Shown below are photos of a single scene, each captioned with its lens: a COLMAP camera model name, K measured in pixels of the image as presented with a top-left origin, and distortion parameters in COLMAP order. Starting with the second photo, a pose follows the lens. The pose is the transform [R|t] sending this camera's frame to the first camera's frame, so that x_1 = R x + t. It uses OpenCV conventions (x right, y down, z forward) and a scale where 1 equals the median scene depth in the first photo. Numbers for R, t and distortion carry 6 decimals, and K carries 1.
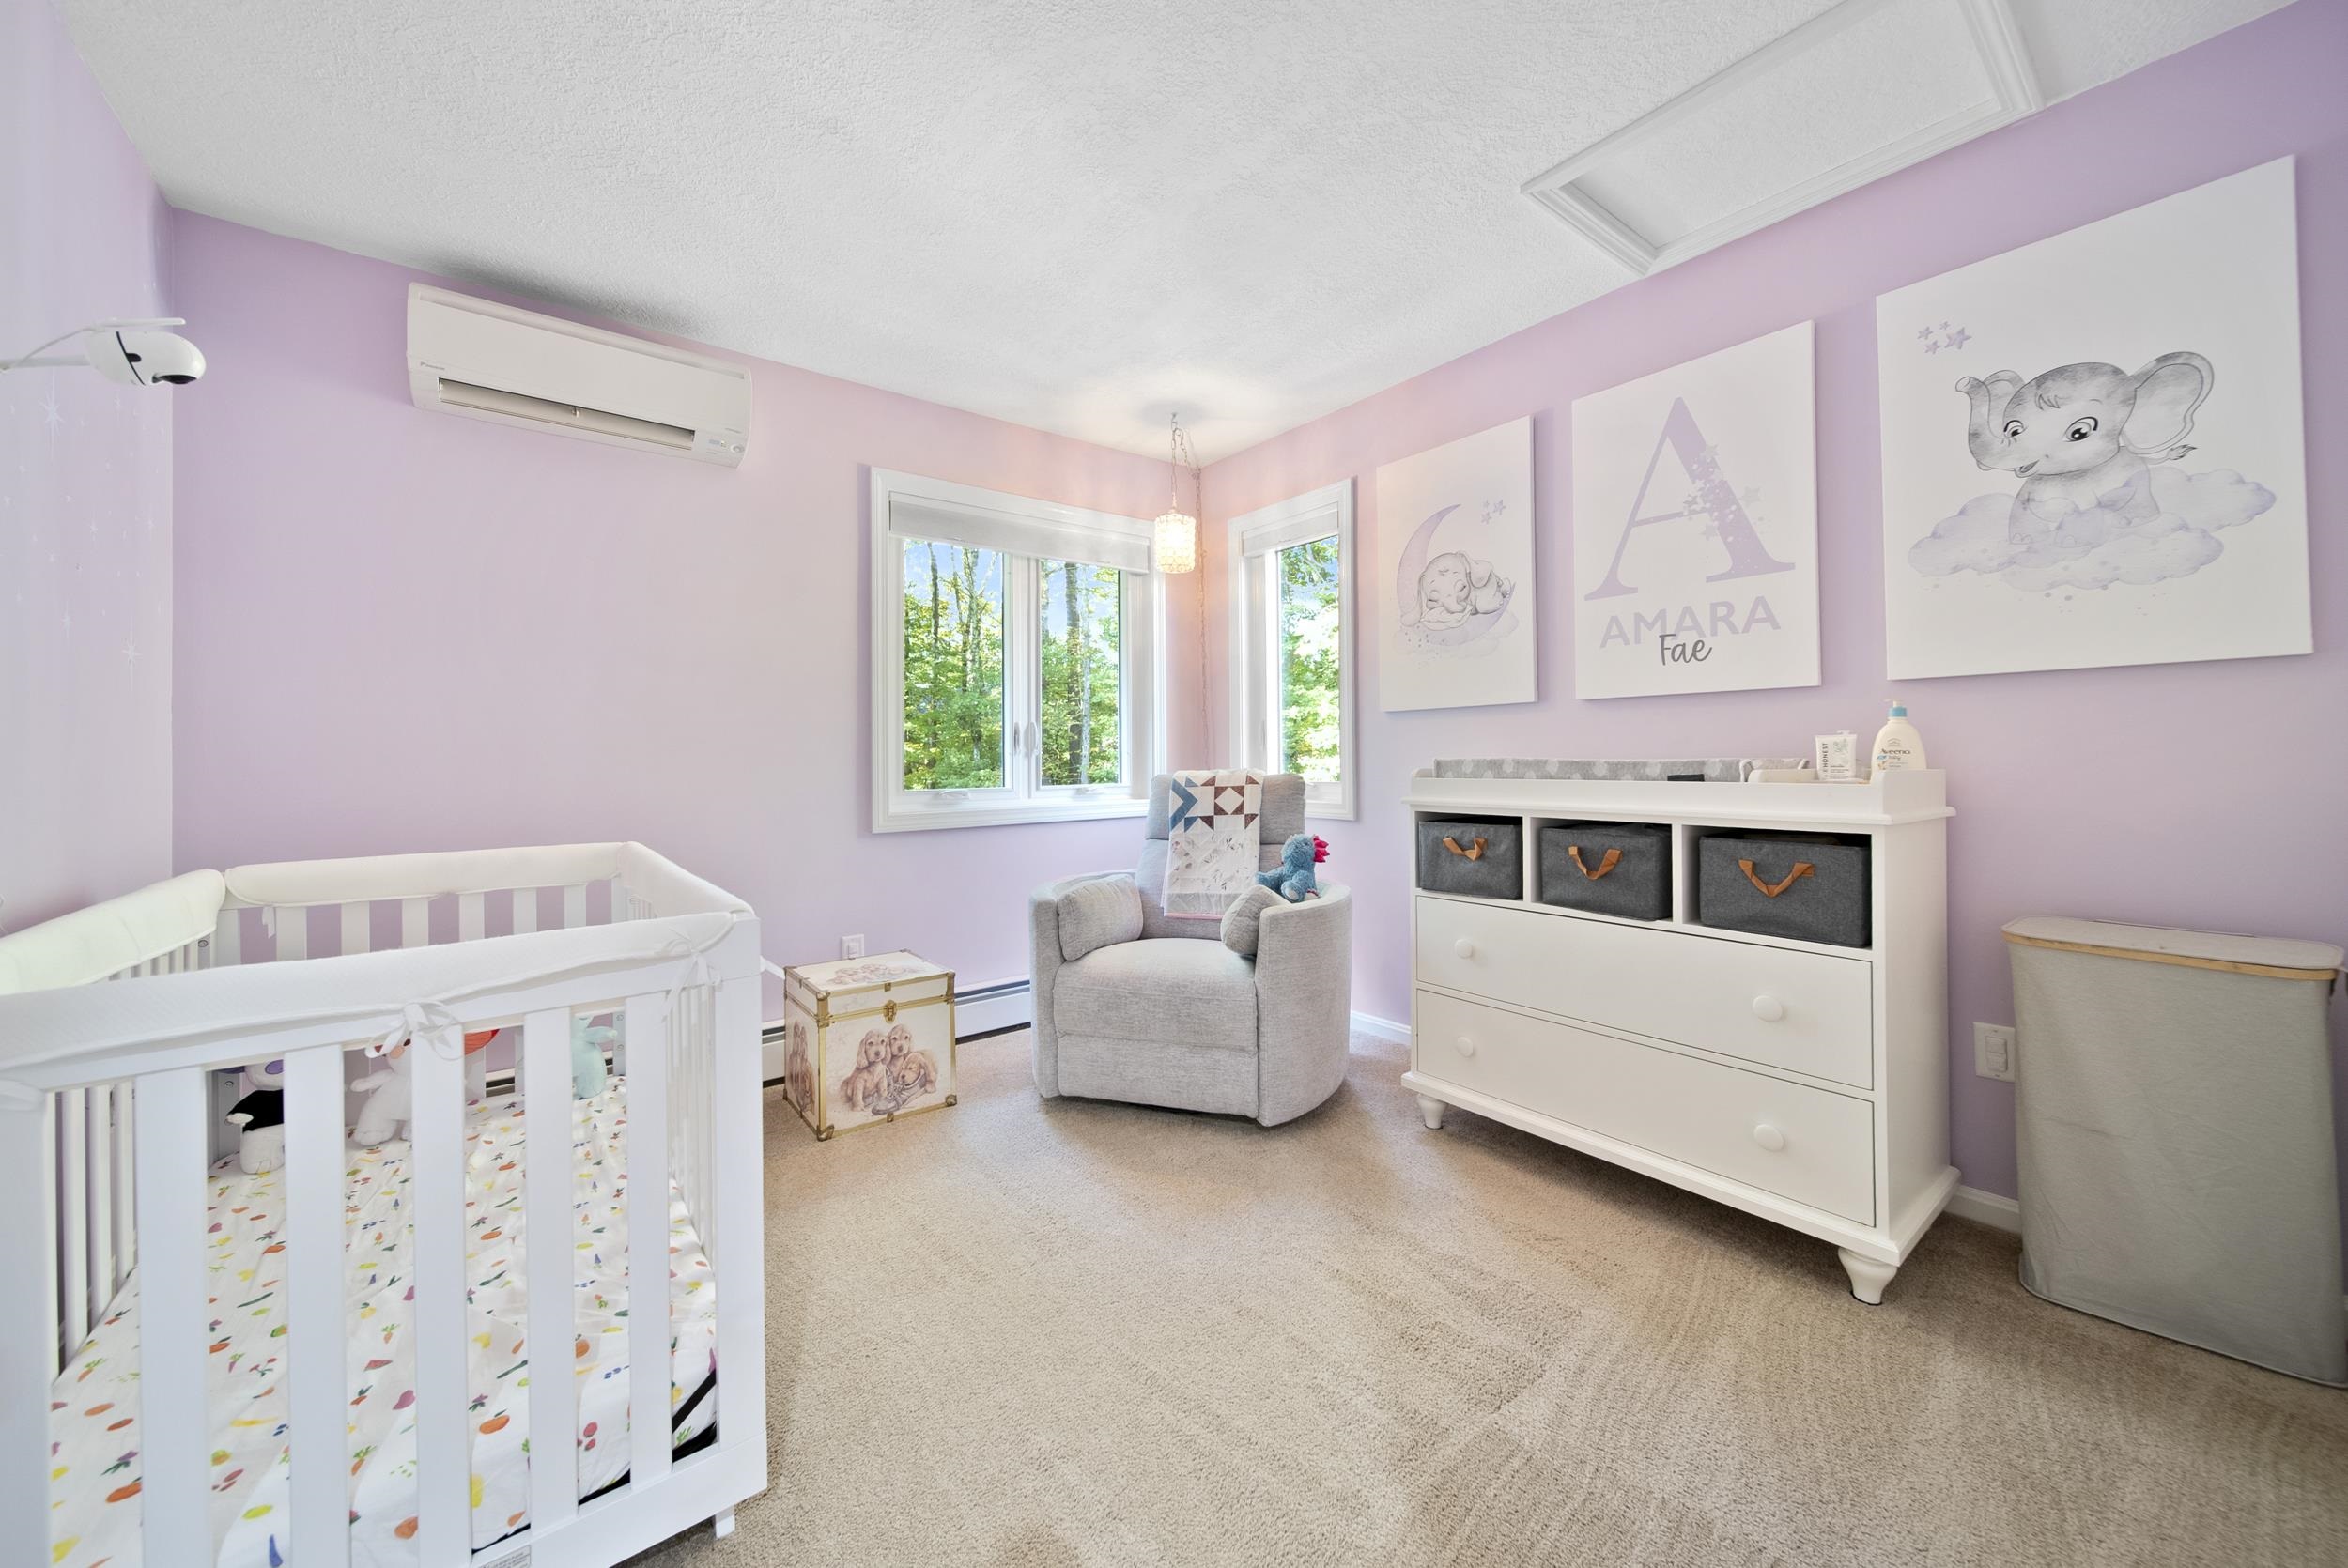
lens RADIAL K [[844.4, 0, 1179.4], [0, 844.4, 757.2], [0, 0, 1]] dist [0.000109, -0.002330]
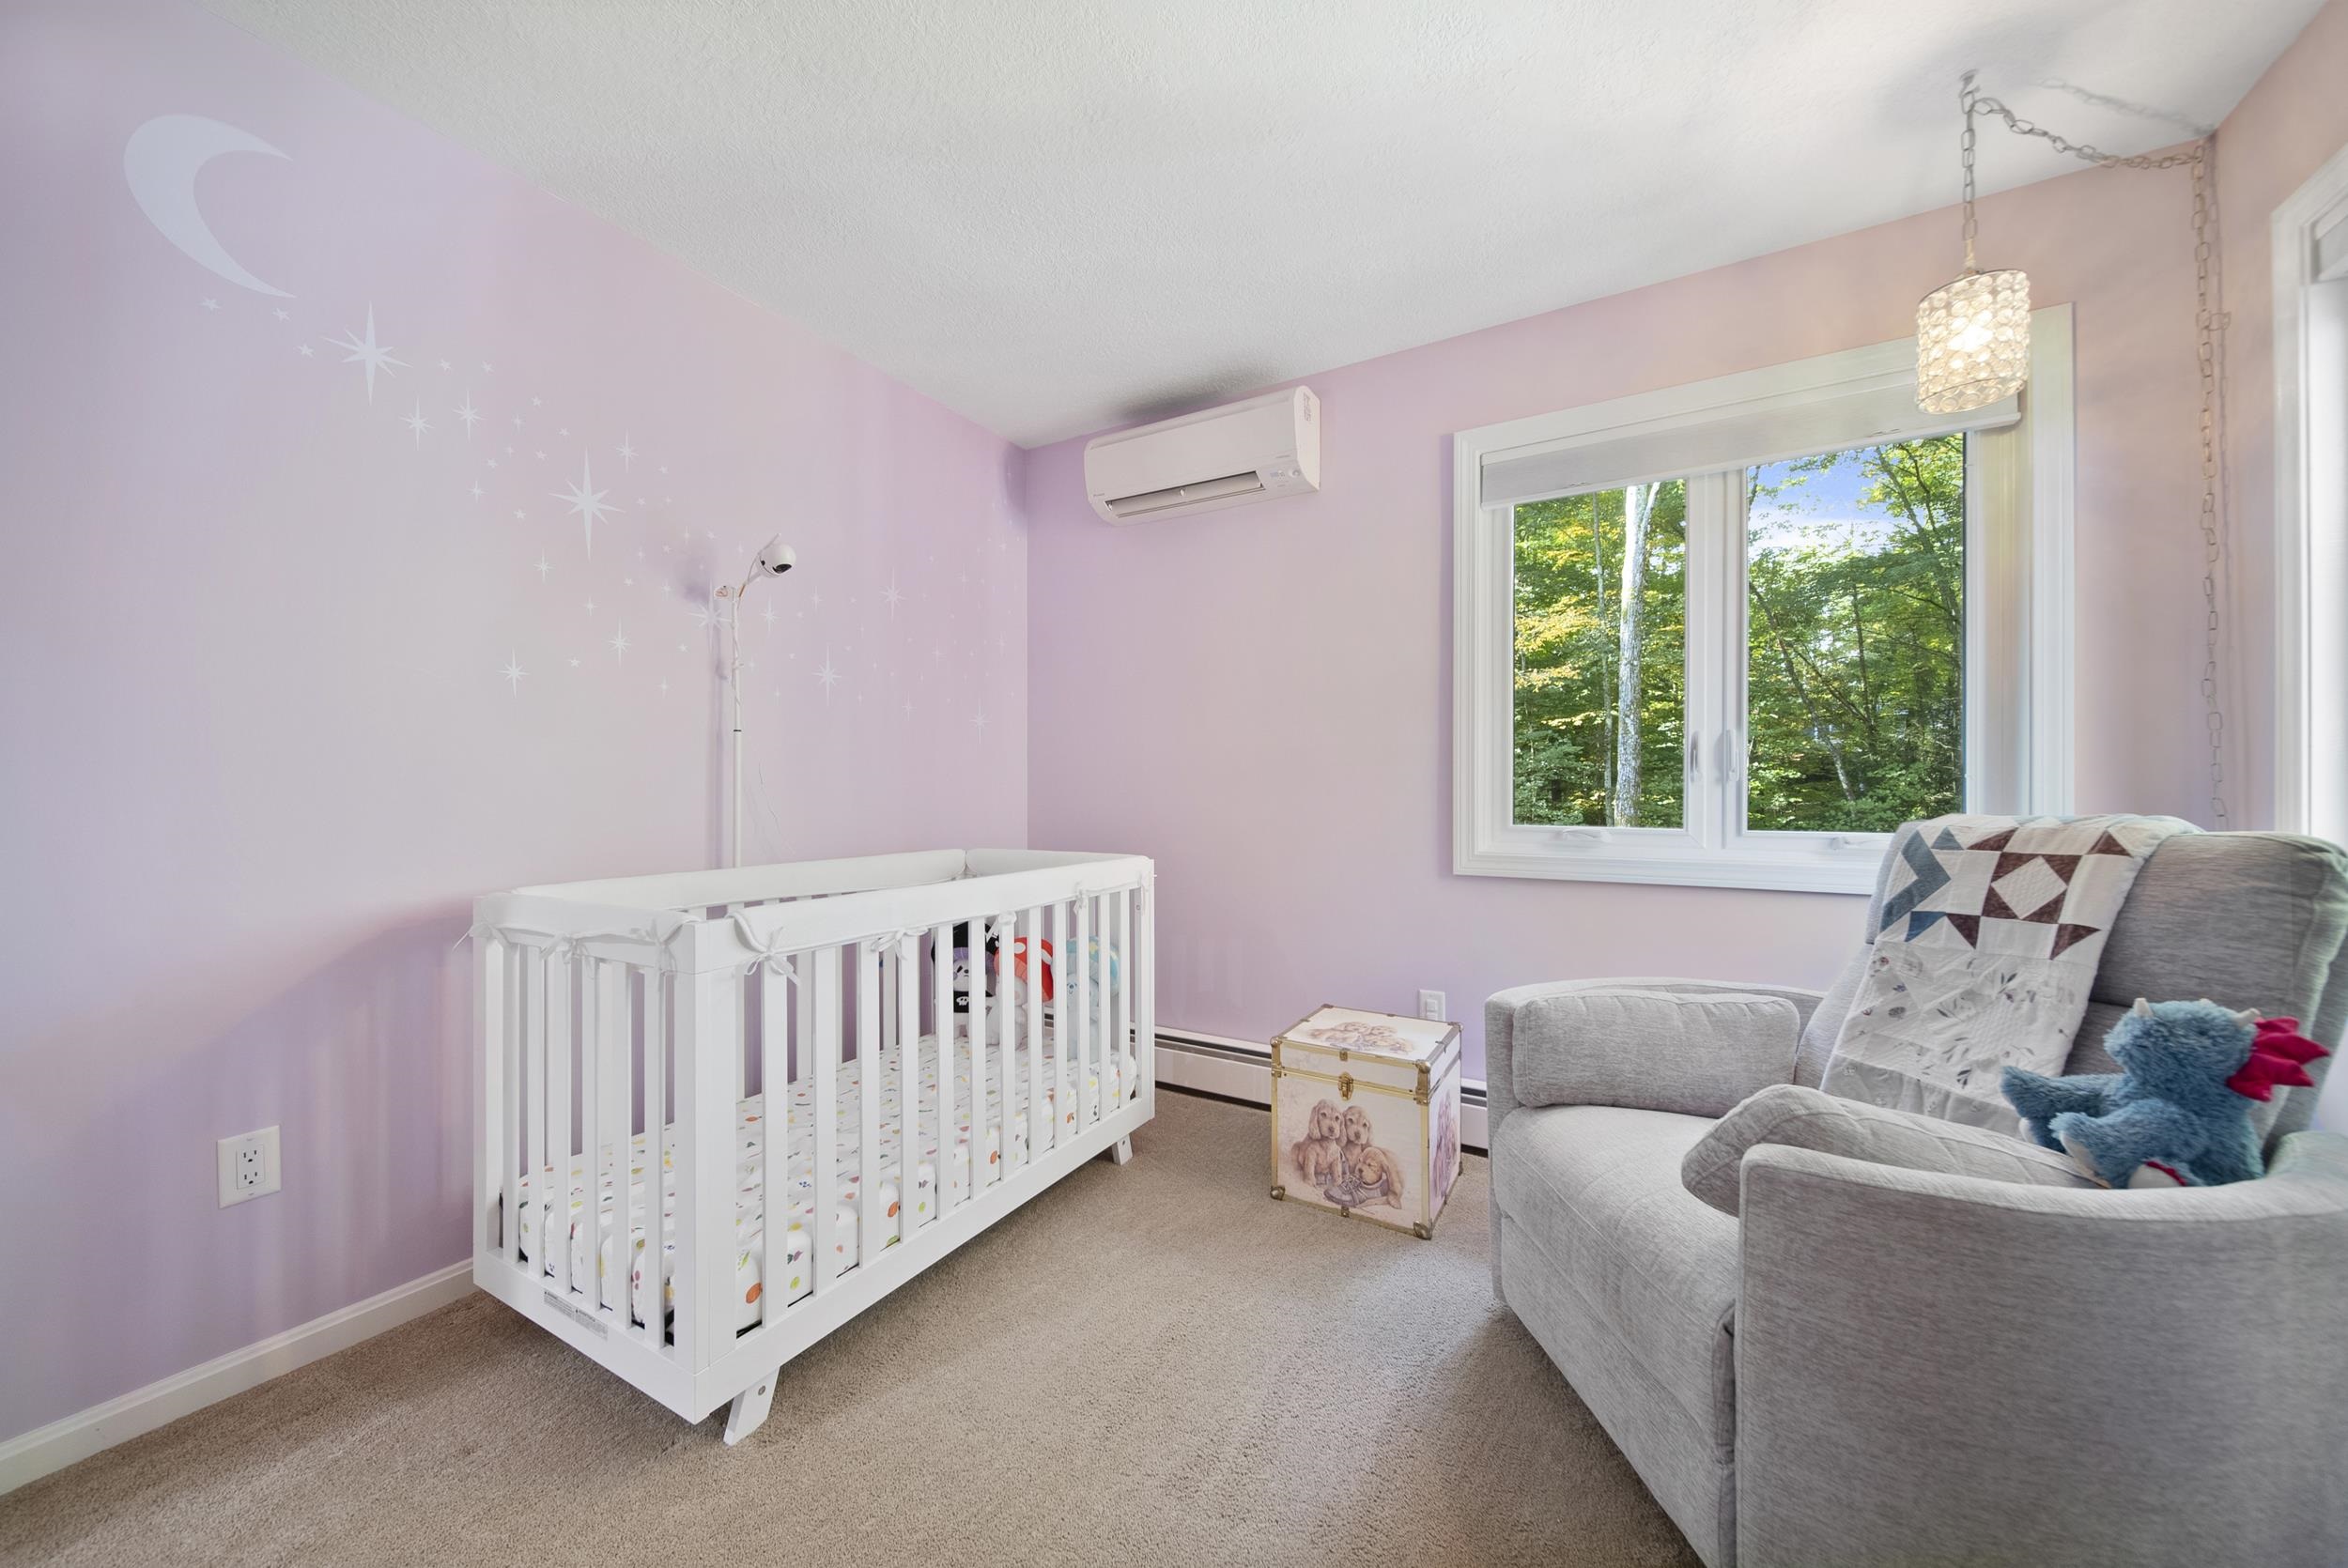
lens RADIAL K [[825.1, 0, 1178.2], [0, 825.1, 784.7], [0, 0, 1]] dist [0.000201, -0.001843]
pose [[0.377459, 0.008865, -0.925984, 0.290005], [-0.002599, 0.999960, 0.008513, -0.004015], [0.926022, -0.000807, 0.377468, 0.442798]]
